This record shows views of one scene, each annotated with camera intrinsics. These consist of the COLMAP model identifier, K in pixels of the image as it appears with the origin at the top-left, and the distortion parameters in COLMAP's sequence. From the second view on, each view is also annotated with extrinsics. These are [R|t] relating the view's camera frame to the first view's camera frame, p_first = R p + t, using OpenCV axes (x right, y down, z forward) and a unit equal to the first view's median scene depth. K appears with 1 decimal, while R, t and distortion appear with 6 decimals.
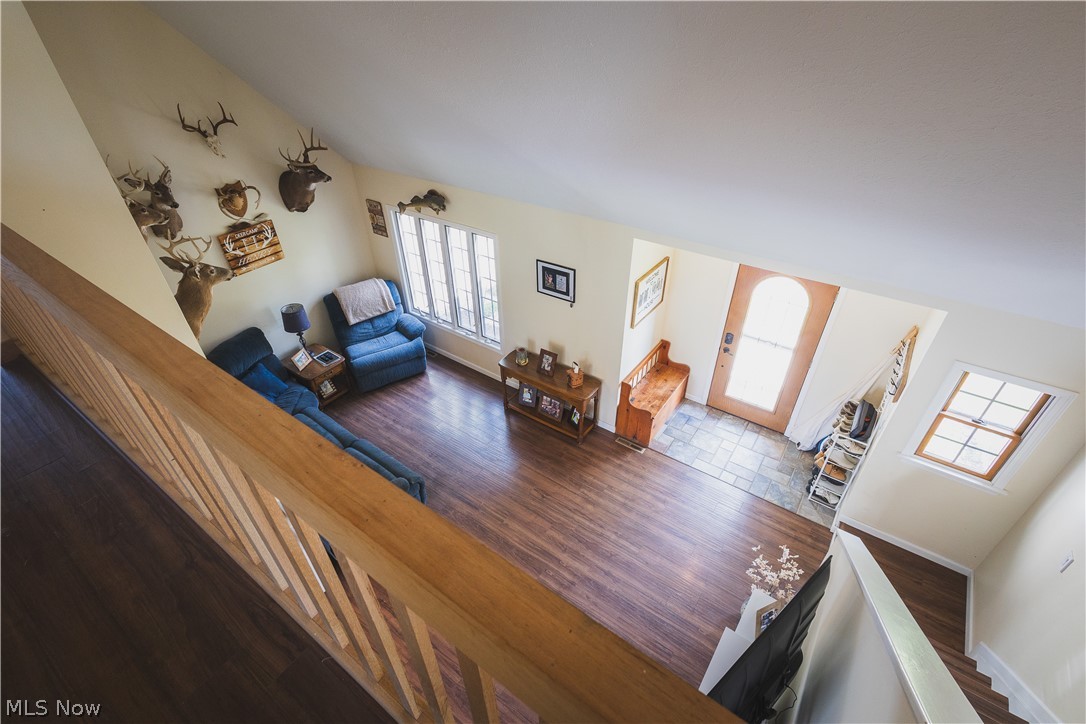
lens RADIAL K [[492.5, 0, 543.0], [0, 492.5, 362.0], [0, 0, 1]] dist [-0.000691, -0.000943]
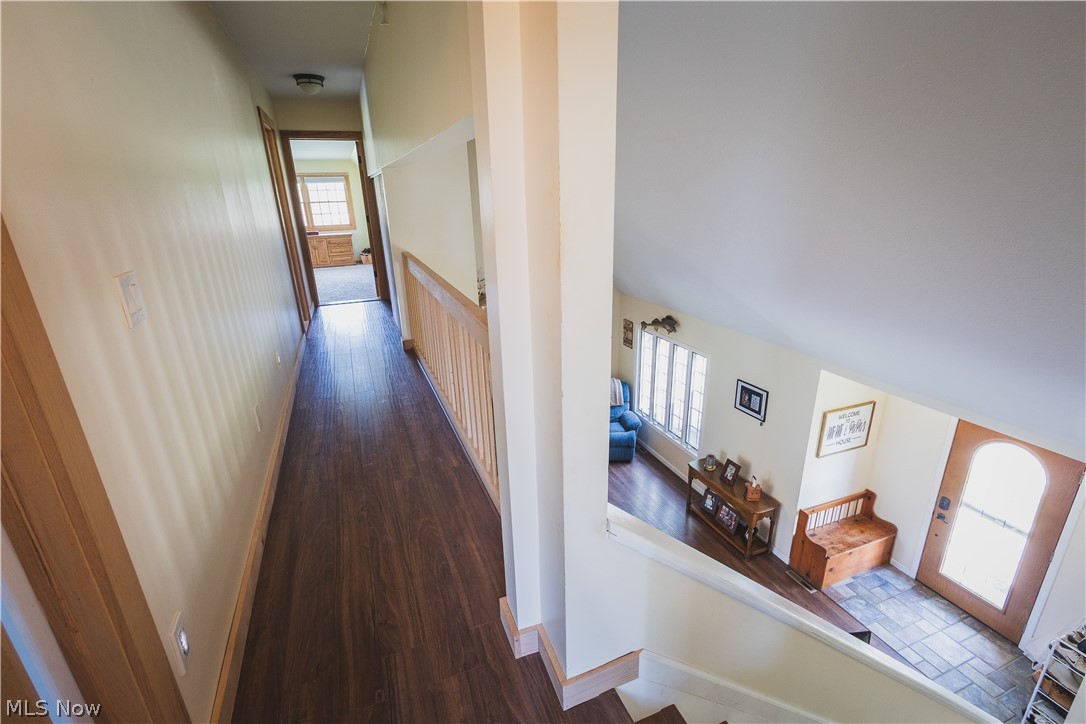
lens RADIAL K [[492.5, 0, 543.0], [0, 492.5, 362.0], [0, 0, 1]] dist [-0.000691, -0.000943]
pose [[0.837075, 0.166499, -0.521137, 0.182922], [-0.307128, 0.931313, -0.195778, 0.111114], [0.452744, 0.323937, 0.830715, -0.166441]]
